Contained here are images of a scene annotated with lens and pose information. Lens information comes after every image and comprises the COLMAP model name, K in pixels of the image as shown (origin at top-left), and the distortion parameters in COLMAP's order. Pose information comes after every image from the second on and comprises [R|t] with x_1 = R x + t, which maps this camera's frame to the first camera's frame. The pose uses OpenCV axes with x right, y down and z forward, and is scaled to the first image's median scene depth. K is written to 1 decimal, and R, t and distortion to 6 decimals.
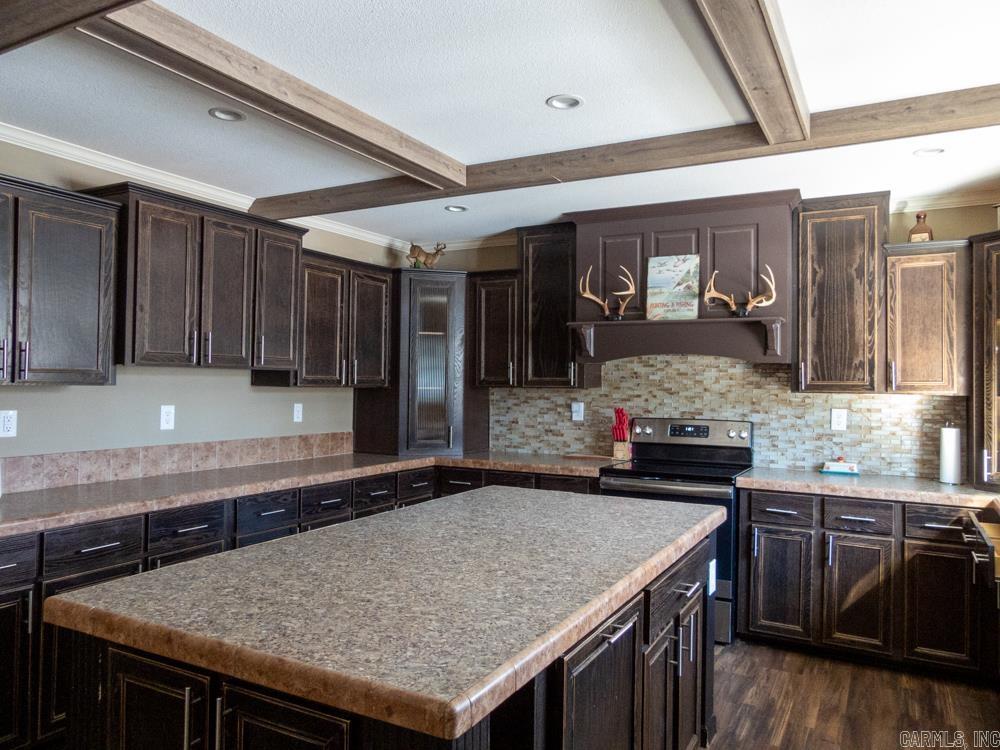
lens RADIAL K [[711.6, 0, 500.0], [0, 711.6, 375.0], [0, 0, 1]] dist [-0.057629, 0.070554]
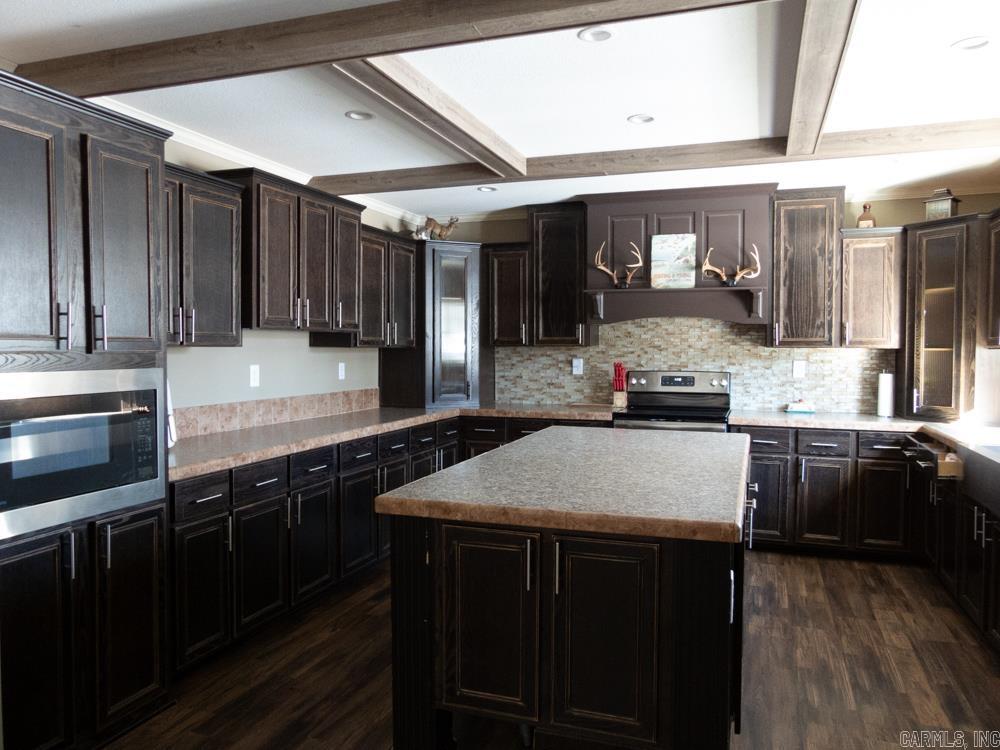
lens RADIAL K [[723.3, 0, 500.0], [0, 723.3, 375.0], [0, 0, 1]] dist [-0.072679, 0.104279]
pose [[0.987732, -0.016873, 0.155246, -0.252965], [0.008596, 0.998513, 0.053834, 0.001009], [-0.155923, -0.051839, 0.986408, -0.174479]]
